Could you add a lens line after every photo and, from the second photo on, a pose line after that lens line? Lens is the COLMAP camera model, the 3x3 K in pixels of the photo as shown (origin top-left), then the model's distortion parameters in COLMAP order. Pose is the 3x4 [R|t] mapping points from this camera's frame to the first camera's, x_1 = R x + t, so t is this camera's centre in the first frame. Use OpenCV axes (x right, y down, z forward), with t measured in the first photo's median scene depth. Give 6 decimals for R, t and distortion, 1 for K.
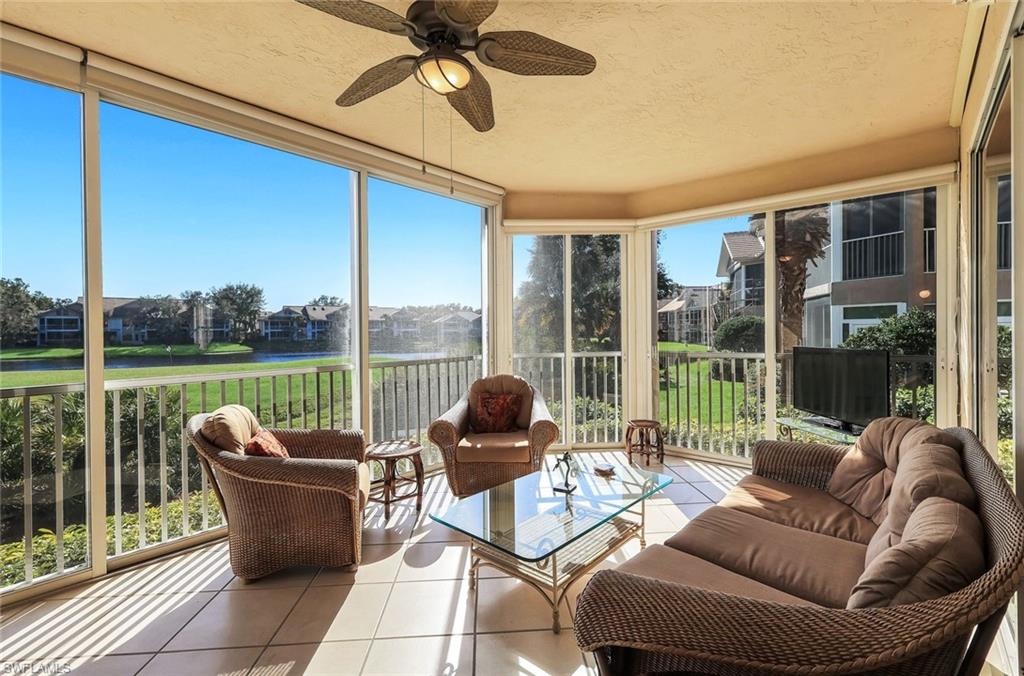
lens RADIAL K [[451.7, 0, 513.4], [0, 451.7, 331.8], [0, 0, 1]] dist [0.003893, -0.000233]
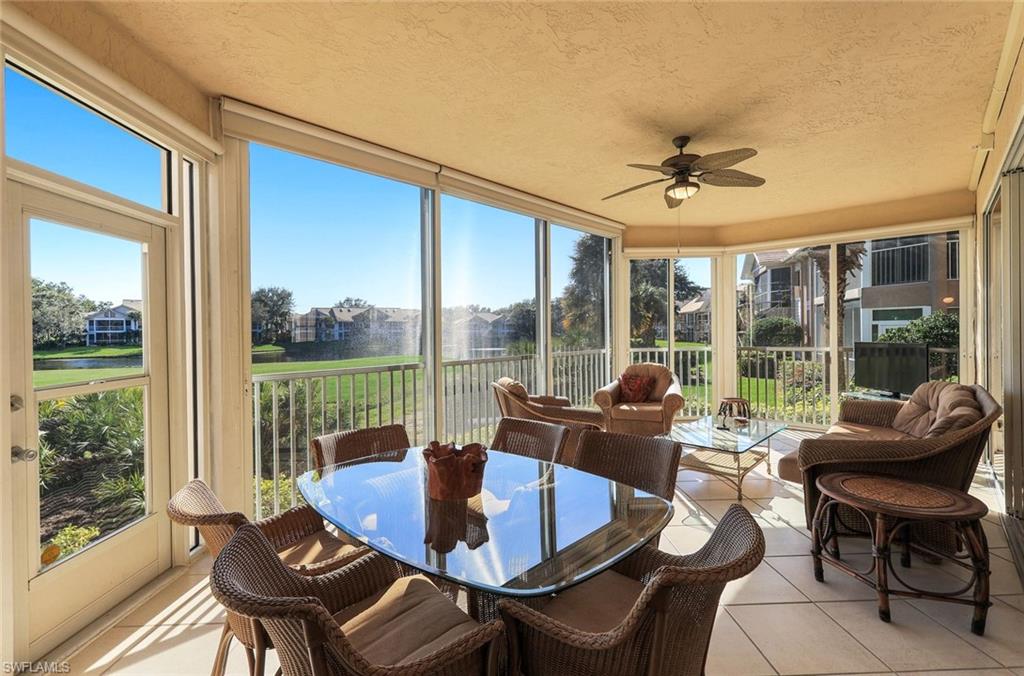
lens RADIAL K [[443.4, 0, 516.2], [0, 443.4, 331.5], [0, 0, 1]] dist [0.003426, 0.000910]
pose [[0.999540, -0.000787, -0.030323, -0.181172], [0.000722, 0.999997, -0.002161, 0.001001], [0.030325, 0.002138, 0.999538, -0.191571]]
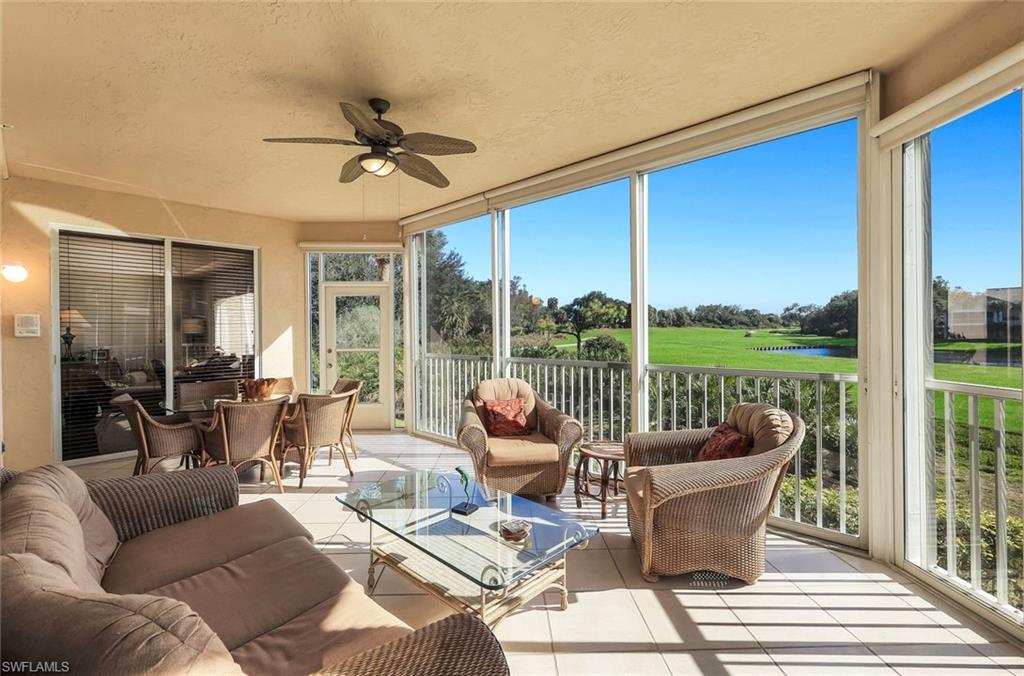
lens RADIAL K [[449.1, 0, 514.5], [0, 449.1, 330.7], [0, 0, 1]] dist [-0.000147, -0.000200]
pose [[-0.023936, 0.010685, -0.999656, 0.314006], [0.001330, 0.999942, 0.010656, -0.006864], [0.999713, -0.001075, -0.023949, 0.346109]]
